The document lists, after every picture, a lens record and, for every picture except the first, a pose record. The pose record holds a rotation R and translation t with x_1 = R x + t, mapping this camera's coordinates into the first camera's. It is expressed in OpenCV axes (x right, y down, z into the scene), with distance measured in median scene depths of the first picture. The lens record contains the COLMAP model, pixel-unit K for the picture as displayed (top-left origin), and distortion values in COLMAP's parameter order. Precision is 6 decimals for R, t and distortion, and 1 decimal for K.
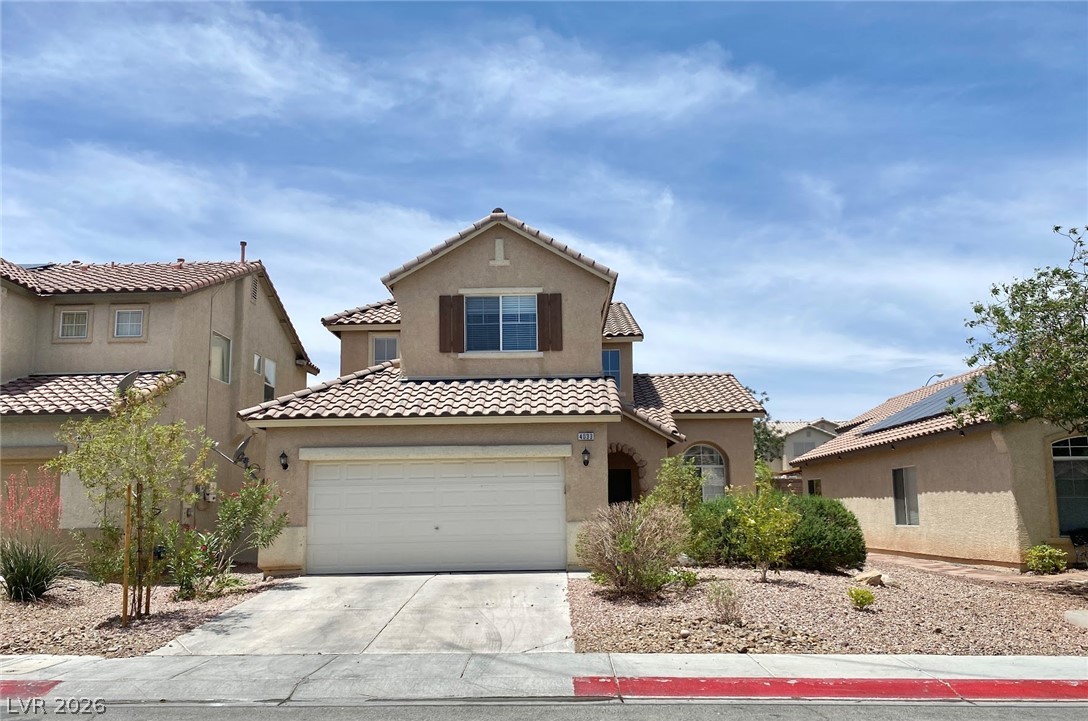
lens RADIAL K [[857.1, 0, 544.0], [0, 857.1, 360.5], [0, 0, 1]] dist [0.027758, -0.009642]
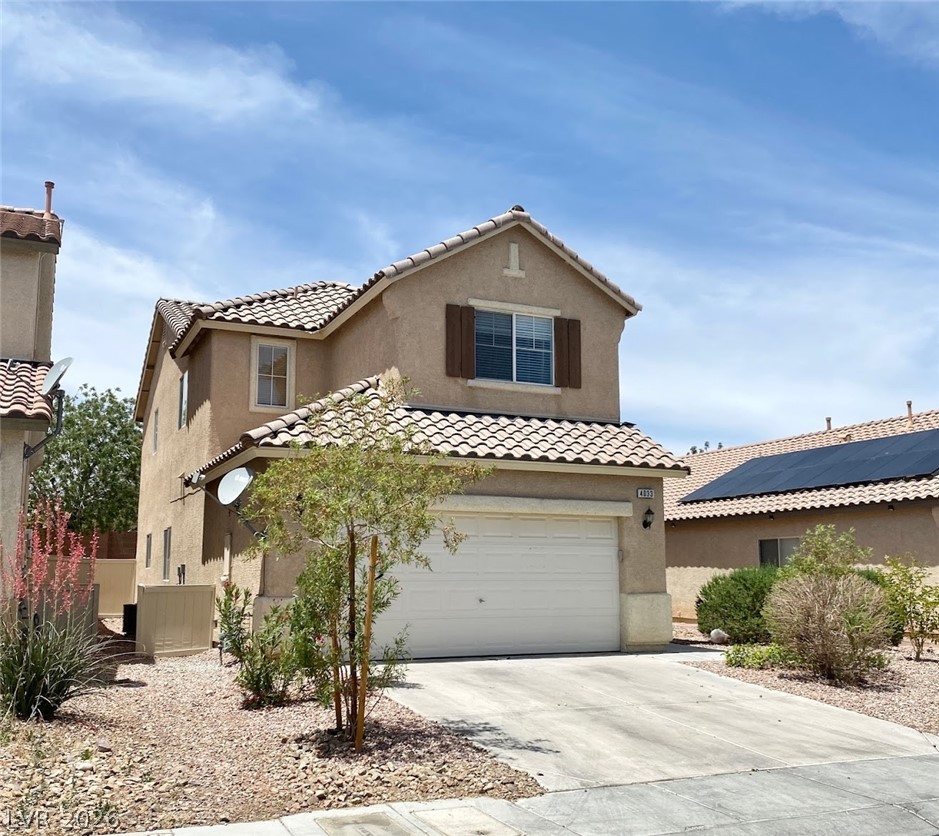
lens RADIAL K [[949.1, 0, 469.5], [0, 949.1, 418.0], [0, 0, 1]] dist [0.015599, 0.006109]
pose [[0.900061, 0.083009, 0.427785, -0.463657], [-0.090230, 0.995915, -0.003408, 0.029530], [-0.426320, -0.035531, 0.903874, 0.201777]]
